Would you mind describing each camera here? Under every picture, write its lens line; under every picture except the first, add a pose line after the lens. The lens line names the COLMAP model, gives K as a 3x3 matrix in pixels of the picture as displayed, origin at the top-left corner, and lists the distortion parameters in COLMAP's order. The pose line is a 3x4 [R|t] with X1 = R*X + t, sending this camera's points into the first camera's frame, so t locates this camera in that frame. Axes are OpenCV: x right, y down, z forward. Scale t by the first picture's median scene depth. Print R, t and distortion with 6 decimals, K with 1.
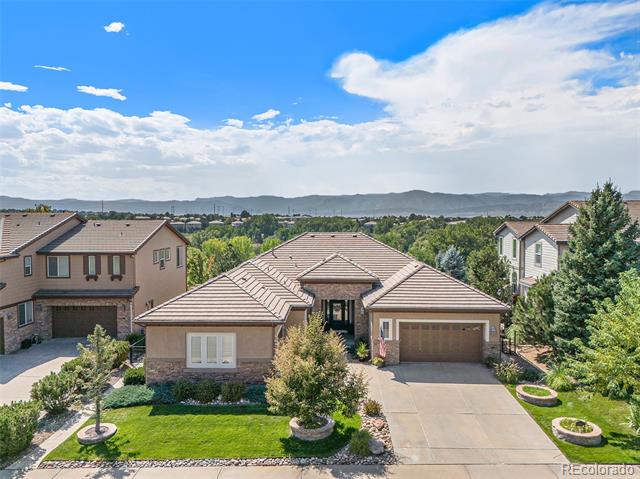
lens RADIAL K [[470.7, 0, 320.0], [0, 470.7, 239.5], [0, 0, 1]] dist [0.059754, -0.051724]
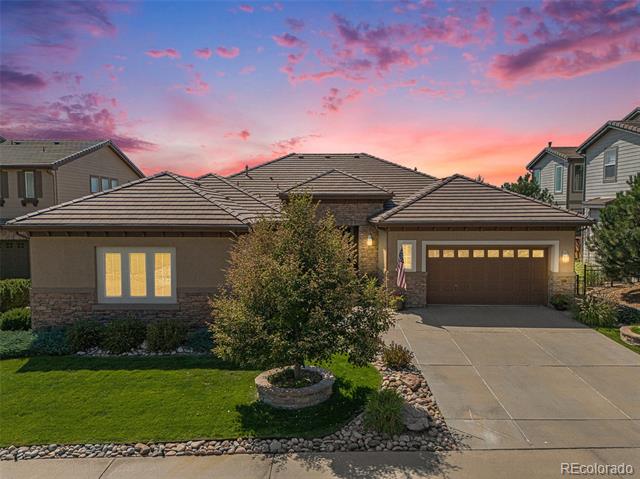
lens RADIAL K [[470.7, 0, 320.0], [0, 470.7, 239.5], [0, 0, 1]] dist [0.059754, -0.051724]
pose [[0.999875, -0.002916, 0.015519, 0.004676], [0.002645, 0.999844, 0.017475, 0.200105], [-0.015568, -0.017431, 0.999727, 0.417090]]
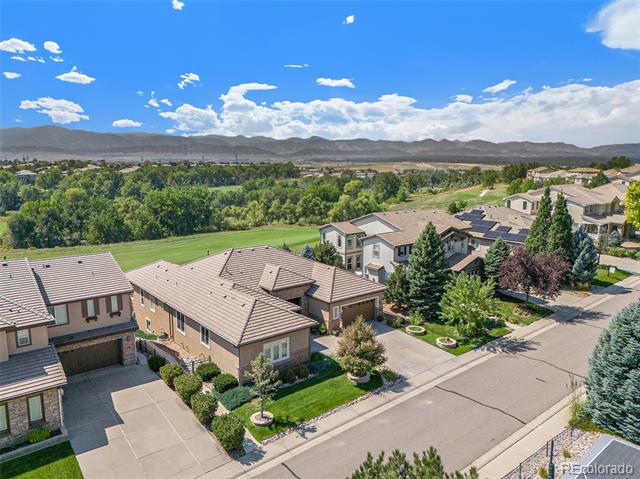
lens RADIAL K [[470.7, 0, 320.0], [0, 470.7, 239.5], [0, 0, 1]] dist [0.059754, -0.051724]
pose [[0.760840, -0.106597, 0.640125, -1.210534], [0.026696, 0.990723, 0.133250, -0.371372], [-0.648391, -0.084293, 0.756627, -0.251310]]
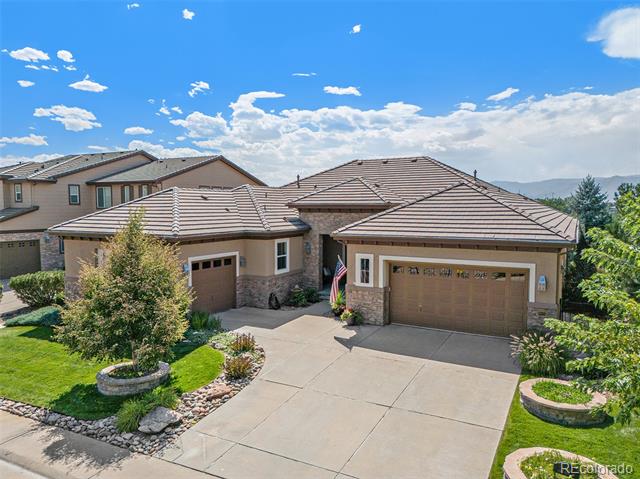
lens RADIAL K [[470.7, 0, 320.0], [0, 470.7, 239.5], [0, 0, 1]] dist [0.059754, -0.051724]
pose [[0.890461, 0.031343, -0.453980, 0.492793], [-0.019417, 0.999334, 0.030908, 0.166726], [0.454646, -0.018707, 0.890476, 0.502984]]
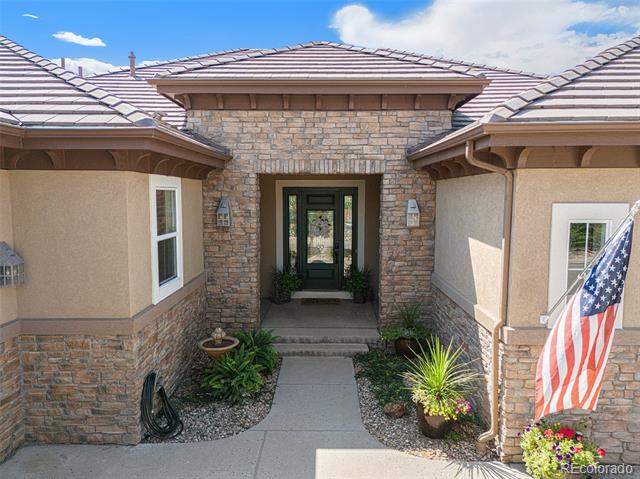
lens RADIAL K [[448.5, 0, 320.0], [0, 448.5, 239.5], [0, 0, 1]] dist [0.001665, -0.040188]
pose [[0.999349, -0.004013, 0.035856, 0.041430], [0.002182, 0.998698, 0.050959, 0.223176], [-0.036014, -0.050847, 0.998057, 1.090716]]
